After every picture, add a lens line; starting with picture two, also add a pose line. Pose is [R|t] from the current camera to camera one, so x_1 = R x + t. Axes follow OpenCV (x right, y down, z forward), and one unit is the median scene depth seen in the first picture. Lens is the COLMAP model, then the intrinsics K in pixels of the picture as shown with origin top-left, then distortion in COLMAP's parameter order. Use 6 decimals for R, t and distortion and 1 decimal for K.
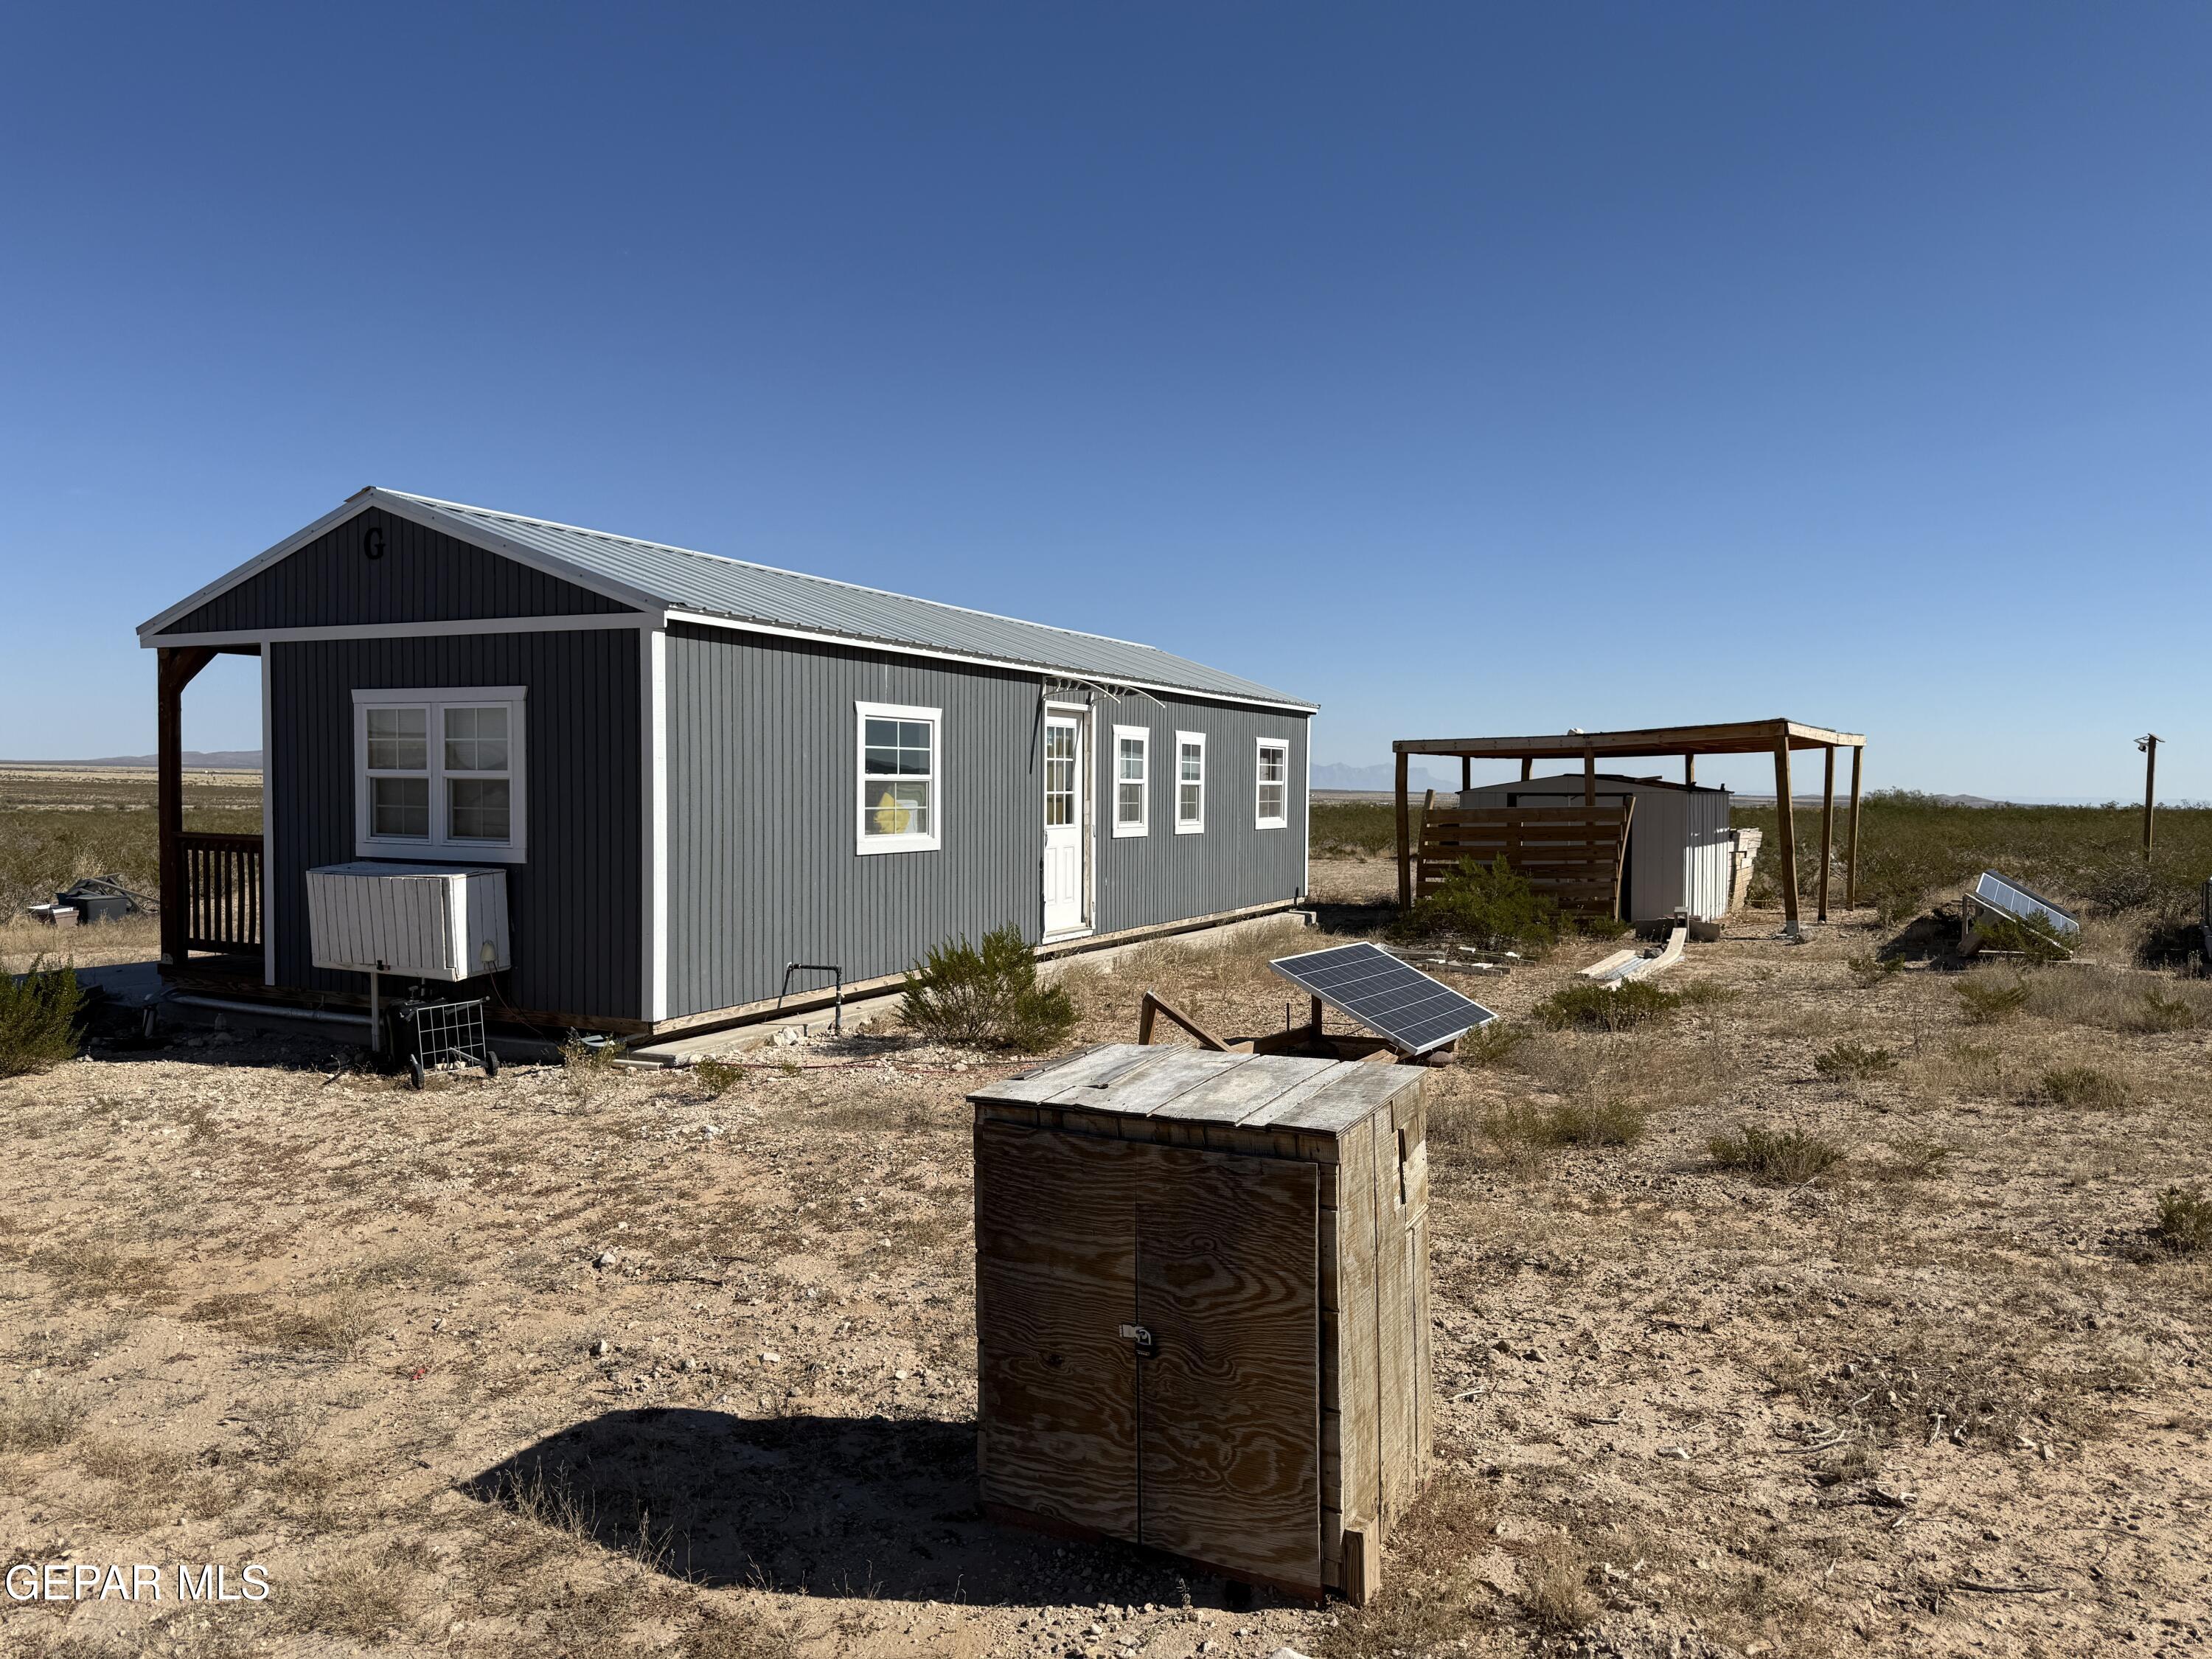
lens RADIAL K [[1695.9, 0, 1106.0], [0, 1695.9, 829.5], [0, 0, 1]] dist [0.136792, -0.000519]
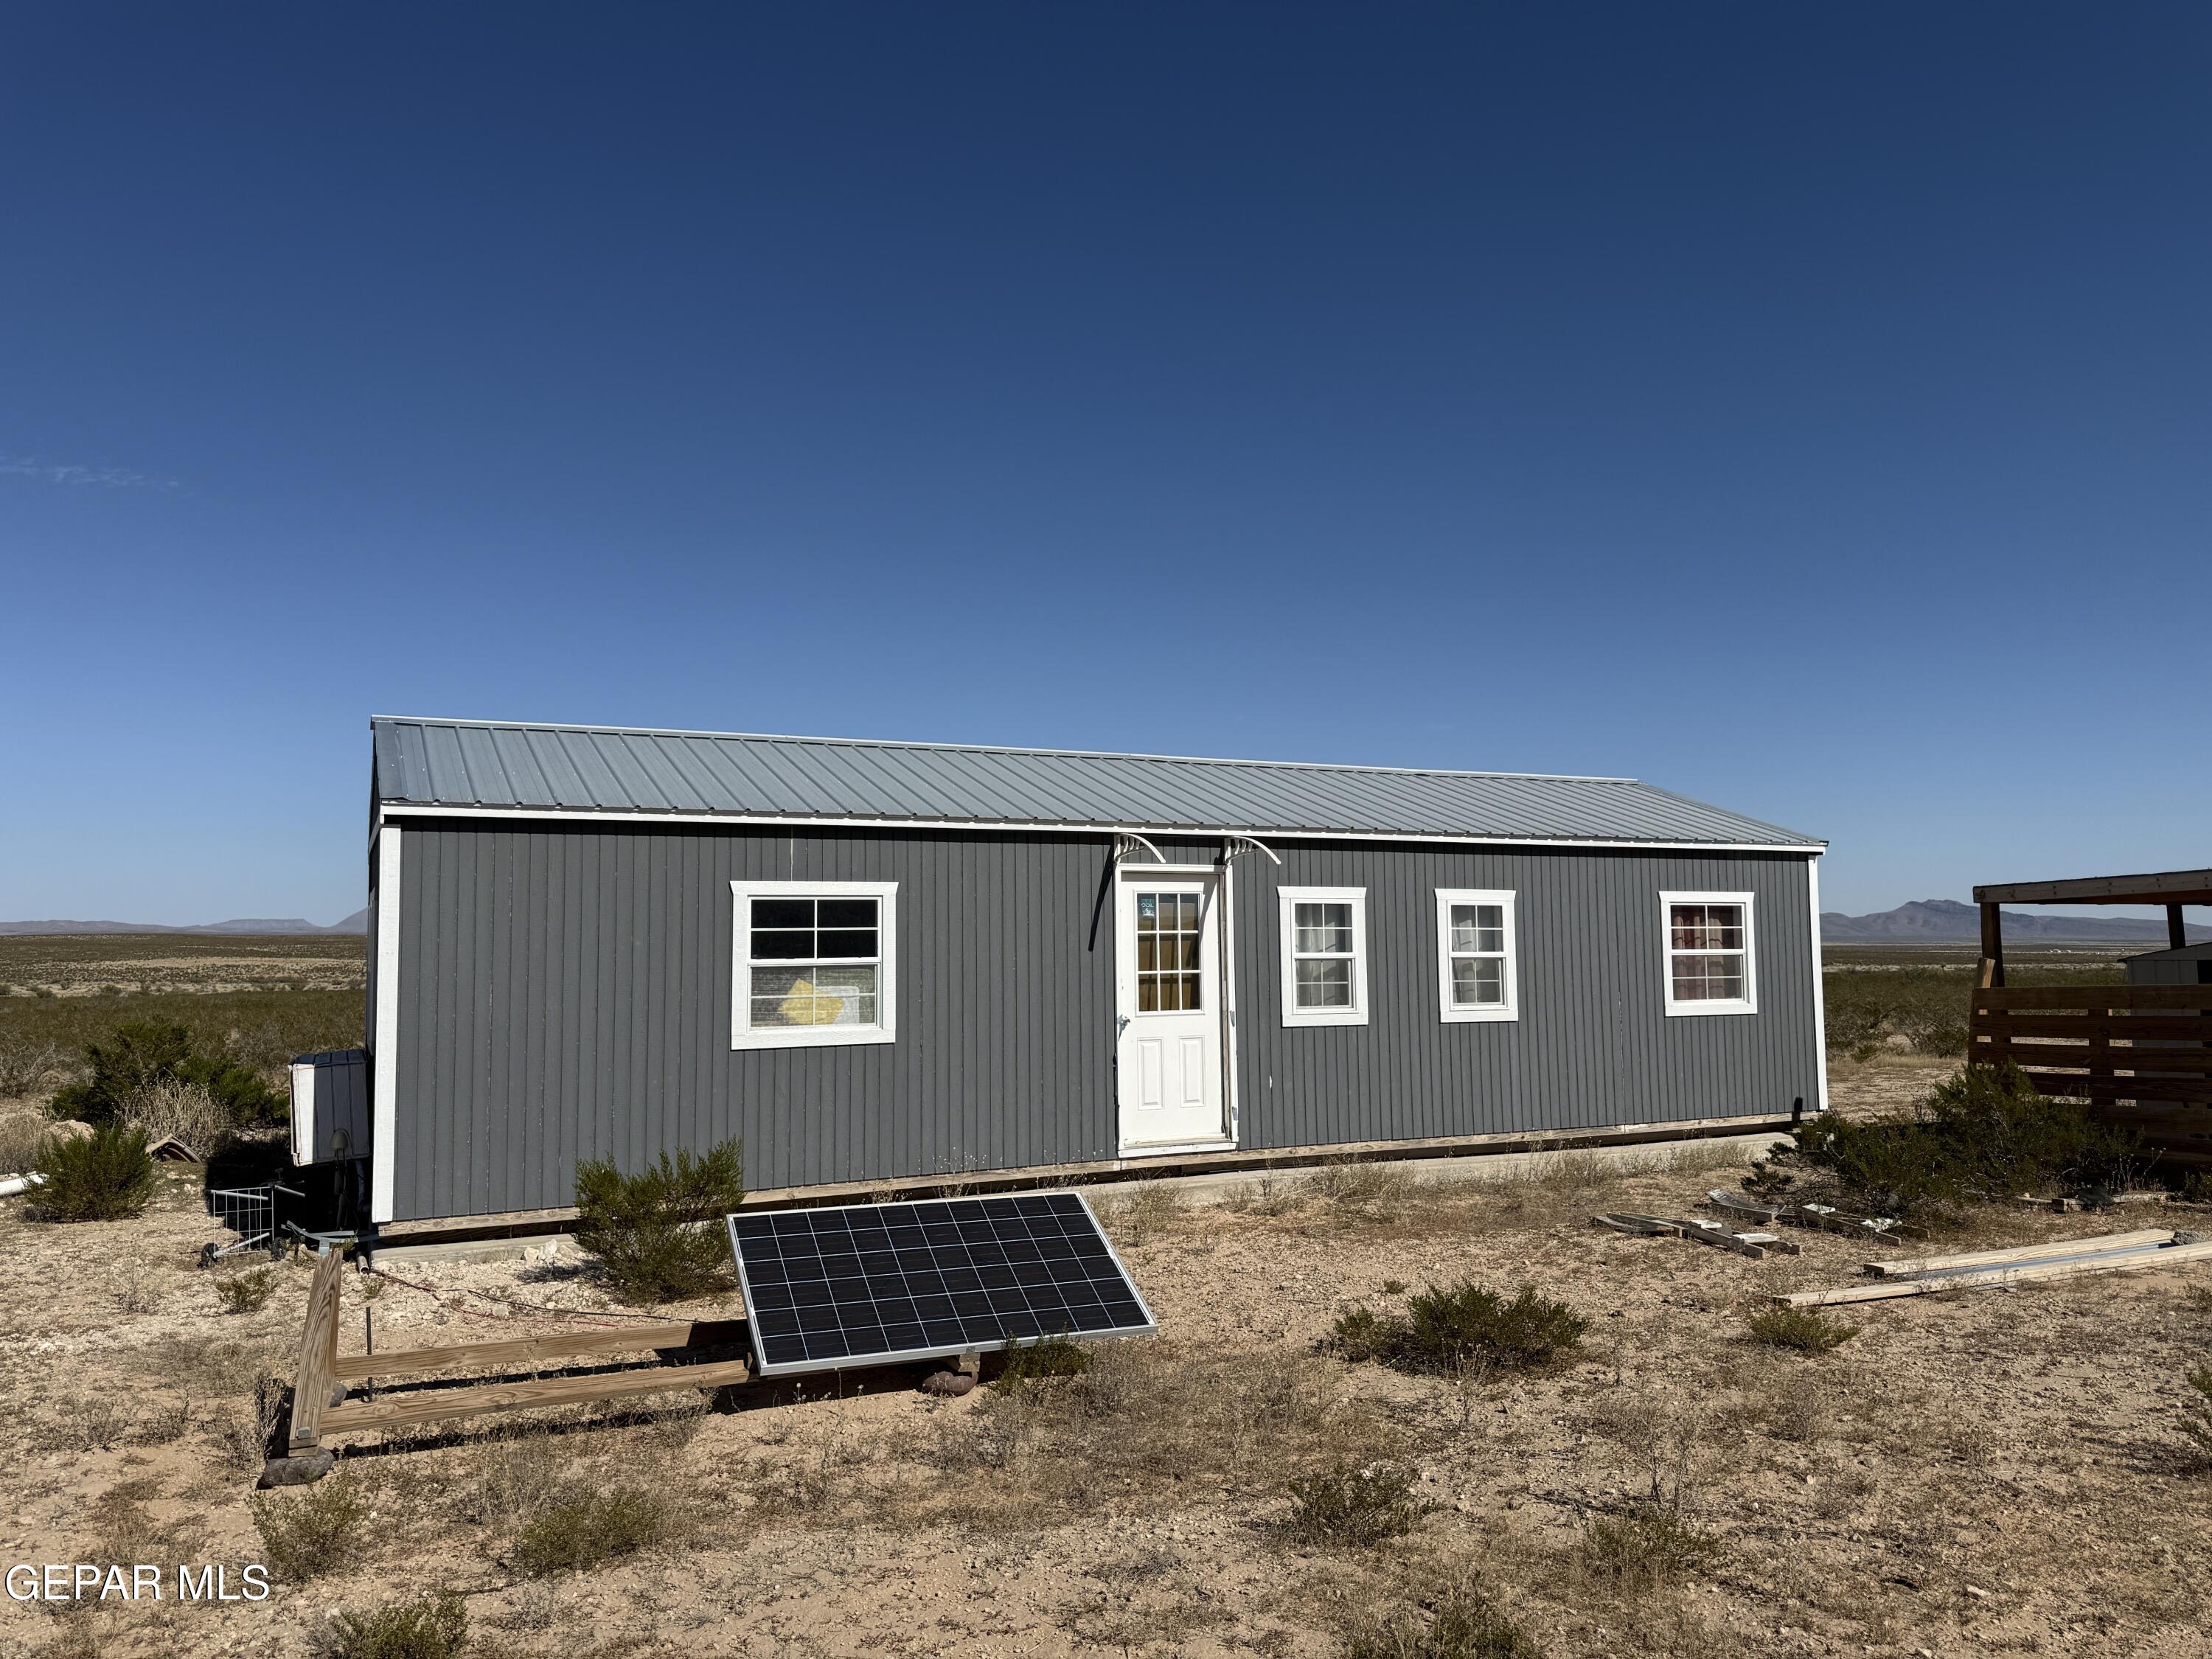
lens RADIAL K [[1695.9, 0, 1106.0], [0, 1695.9, 829.5], [0, 0, 1]] dist [0.136792, -0.000519]
pose [[0.771056, -0.073397, -0.632523, 0.493297], [0.005900, 0.994116, -0.108163, -0.001506], [0.636740, 0.079668, 0.766952, 0.347285]]
